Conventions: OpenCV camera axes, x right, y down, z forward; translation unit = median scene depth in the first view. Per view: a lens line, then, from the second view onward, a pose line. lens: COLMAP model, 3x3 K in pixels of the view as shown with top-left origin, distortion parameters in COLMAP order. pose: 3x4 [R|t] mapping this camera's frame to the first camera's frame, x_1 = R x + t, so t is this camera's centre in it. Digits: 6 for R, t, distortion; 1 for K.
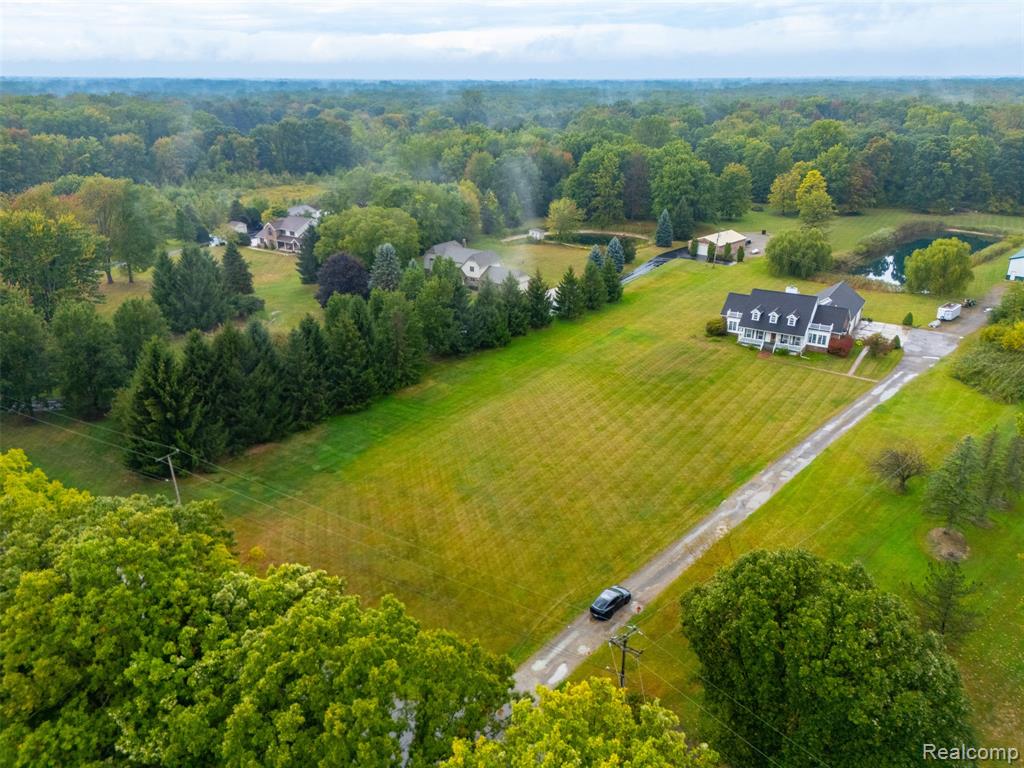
lens RADIAL K [[748.7, 0, 514.6], [0, 748.7, 387.2], [0, 0, 1]] dist [0.084500, -0.082366]
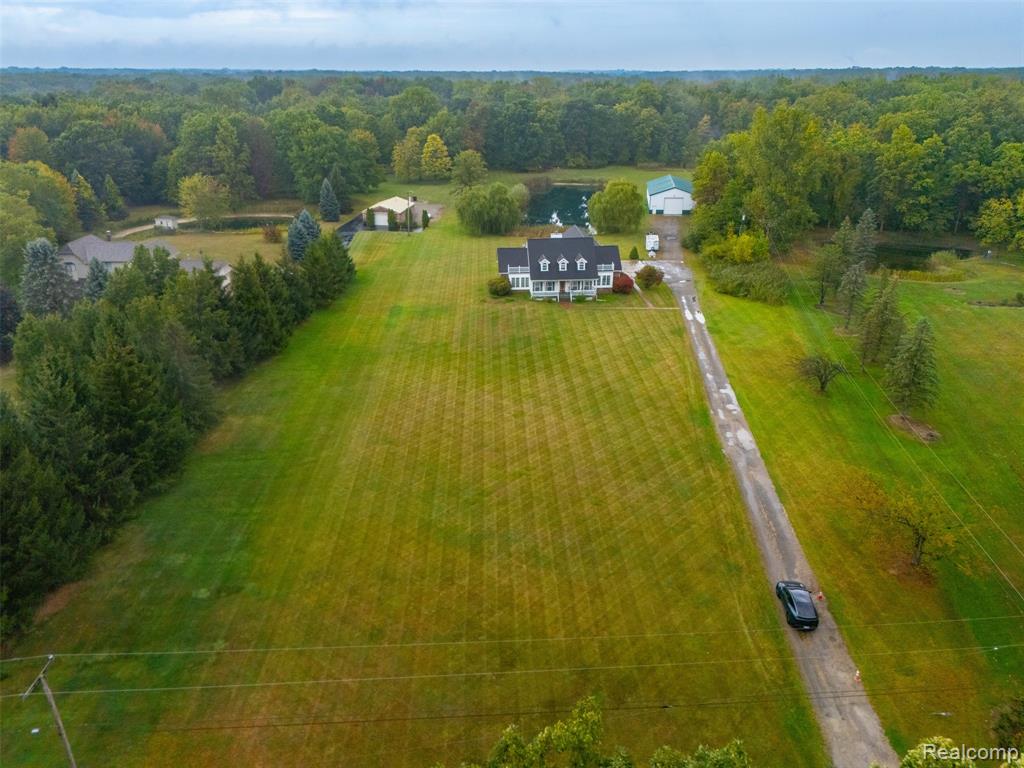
lens RADIAL K [[748.7, 0, 514.6], [0, 748.7, 387.2], [0, 0, 1]] dist [0.084500, -0.082366]
pose [[0.808636, -0.228064, 0.542305, -0.222068], [0.224497, 0.971670, 0.073882, -0.023717], [-0.543791, 0.062002, 0.836927, 0.233250]]
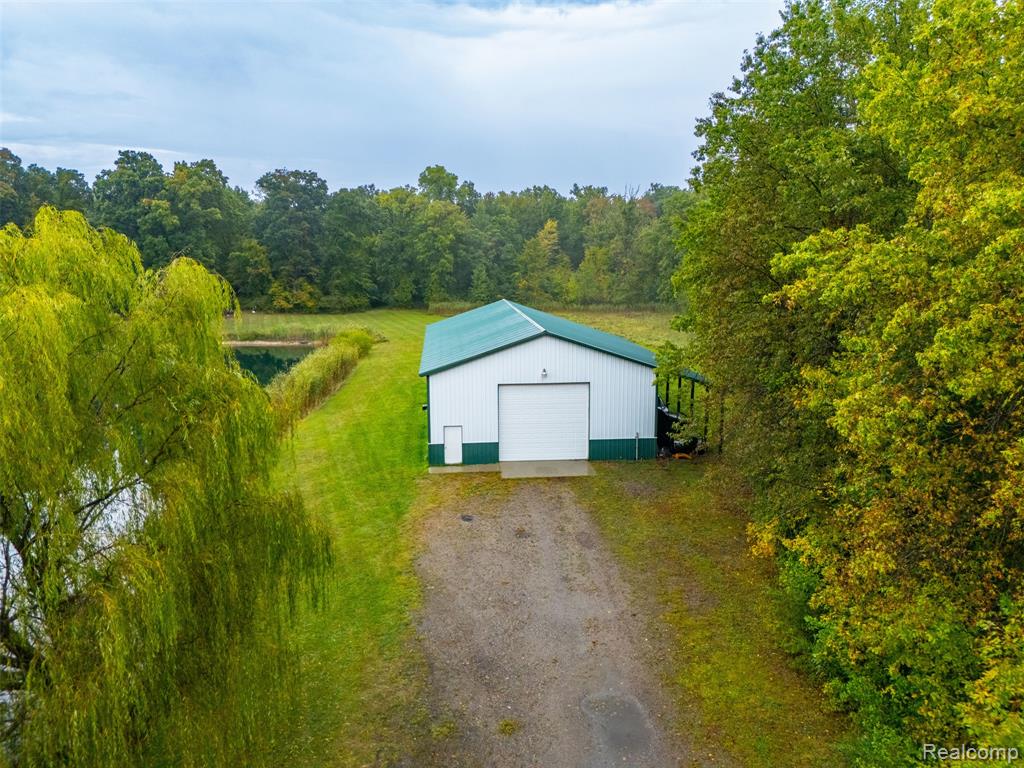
lens RADIAL K [[748.7, 0, 514.6], [0, 748.7, 387.2], [0, 0, 1]] dist [0.084500, -0.082366]
pose [[0.651643, -0.133620, 0.746664, 0.607885], [0.285172, 0.955303, -0.077923, -0.169421], [-0.702878, 0.263706, 0.660622, 1.015592]]
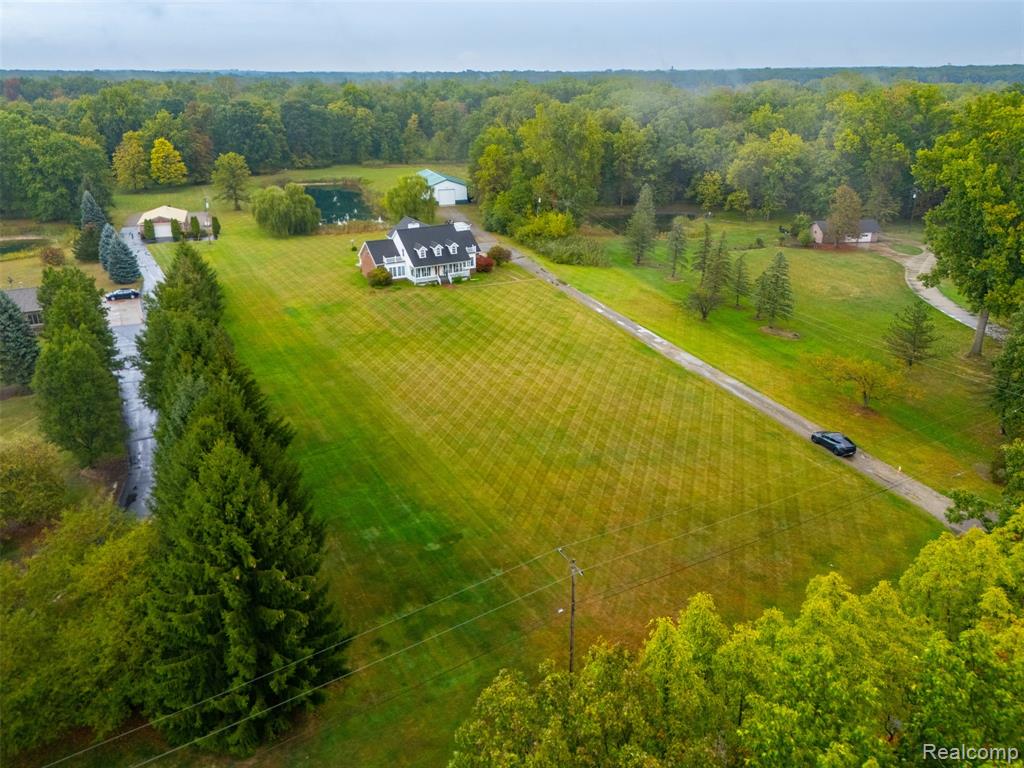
lens RADIAL K [[748.7, 0, 514.6], [0, 748.7, 387.2], [0, 0, 1]] dist [0.084500, -0.082366]
pose [[0.459382, -0.344307, 0.818792, -0.450670], [0.340750, 0.919599, 0.195519, -0.076574], [-0.820279, 0.189186, 0.539770, 0.361554]]
